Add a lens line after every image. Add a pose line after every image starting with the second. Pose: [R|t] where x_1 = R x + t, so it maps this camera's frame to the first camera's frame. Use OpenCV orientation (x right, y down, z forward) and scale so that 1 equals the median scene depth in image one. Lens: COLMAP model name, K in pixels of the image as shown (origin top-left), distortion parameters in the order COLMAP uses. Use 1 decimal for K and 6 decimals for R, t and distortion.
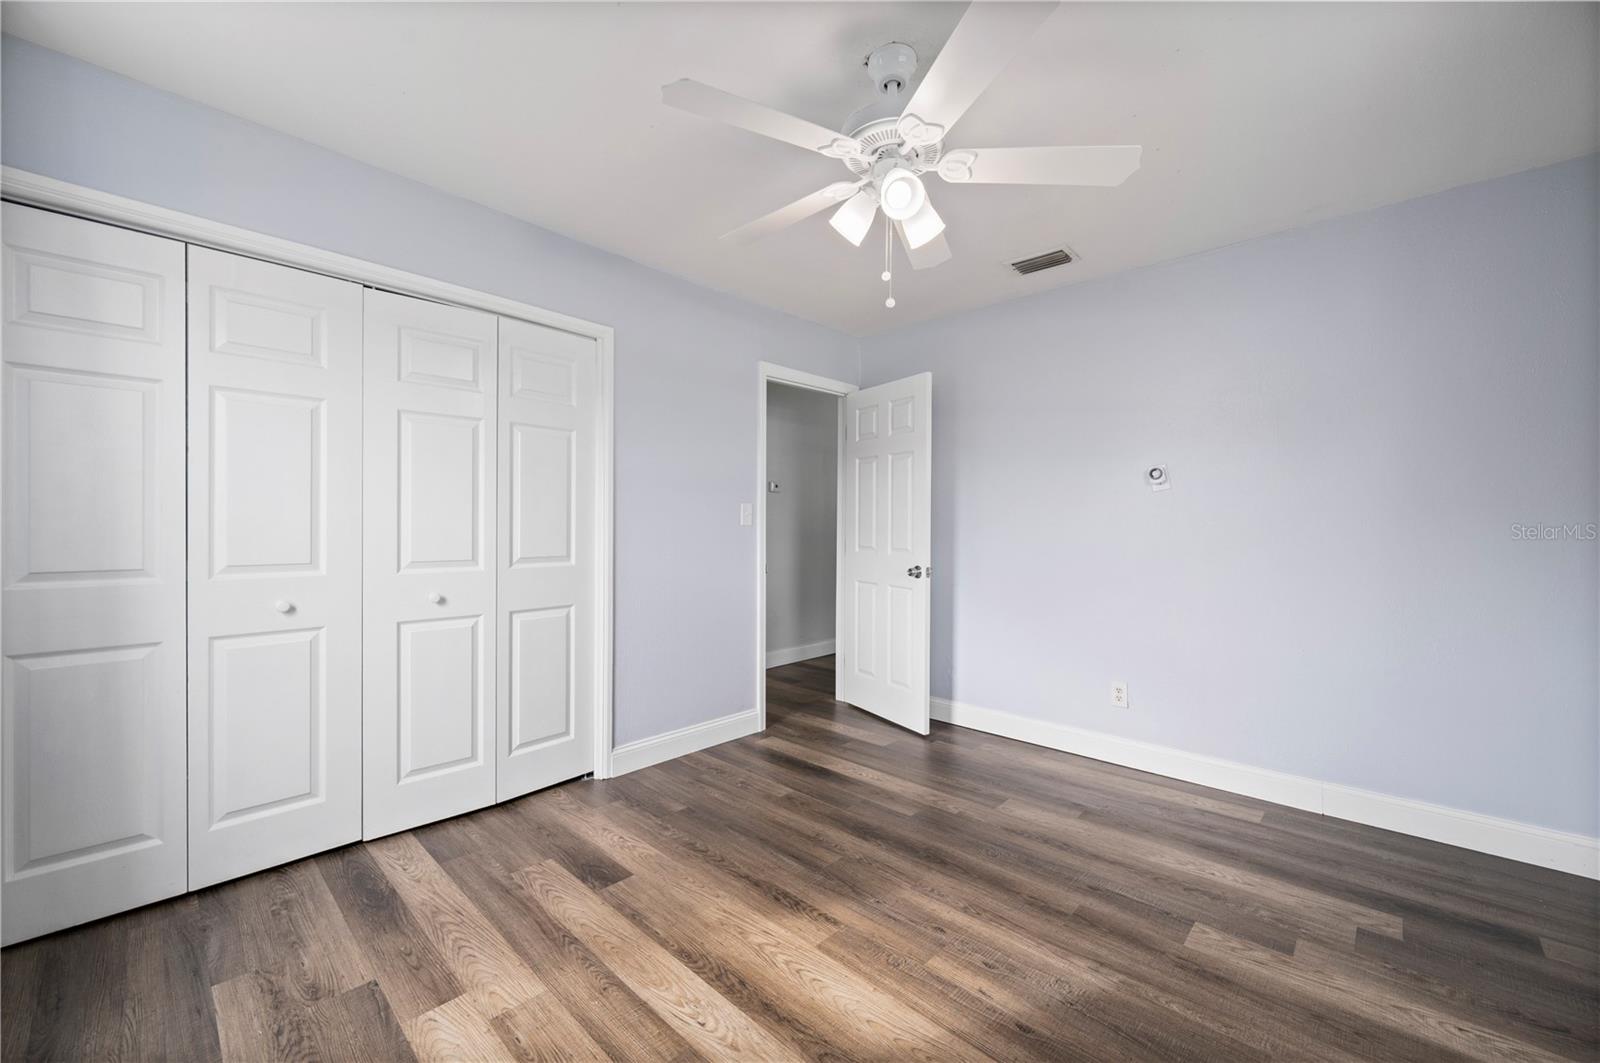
lens RADIAL K [[634.8, 0, 799.2], [0, 634.8, 520.0], [0, 0, 1]] dist [0.000430, -0.000091]
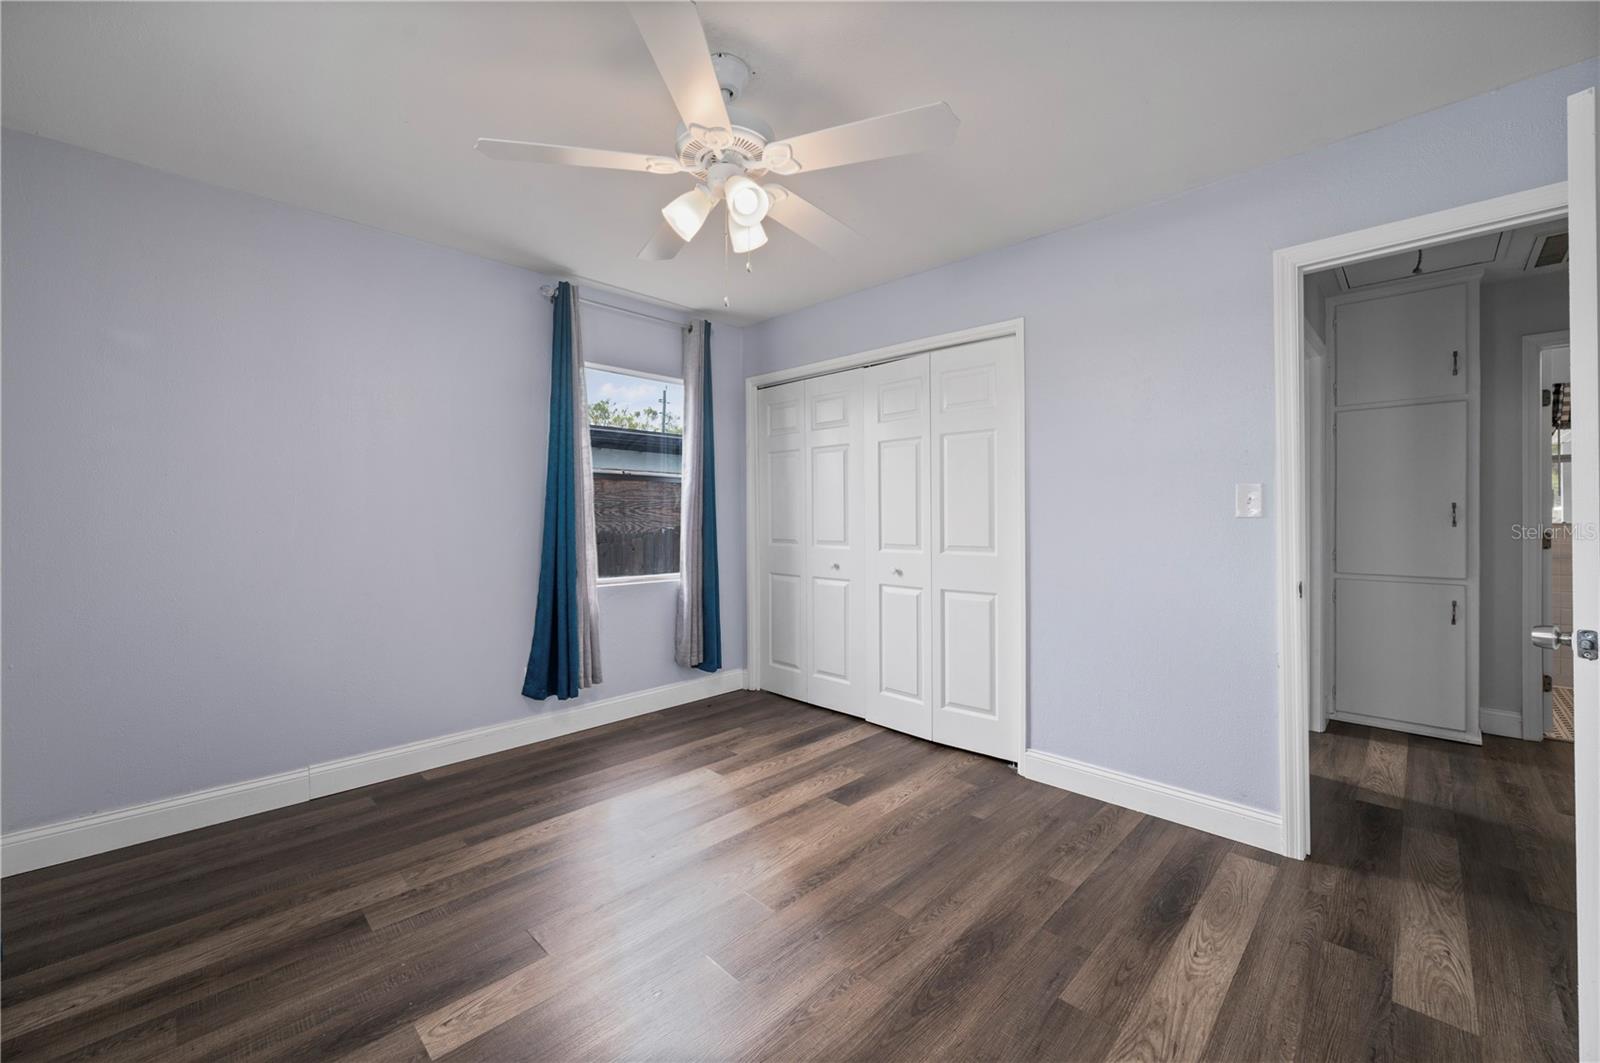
lens RADIAL K [[634.8, 0, 799.2], [0, 634.8, 520.0], [0, 0, 1]] dist [0.000430, -0.000091]
pose [[-0.020746, -0.002218, -0.999782, 0.848415], [0.006472, 0.999976, -0.002353, 0.013123], [0.999764, -0.006519, -0.020731, 0.832198]]
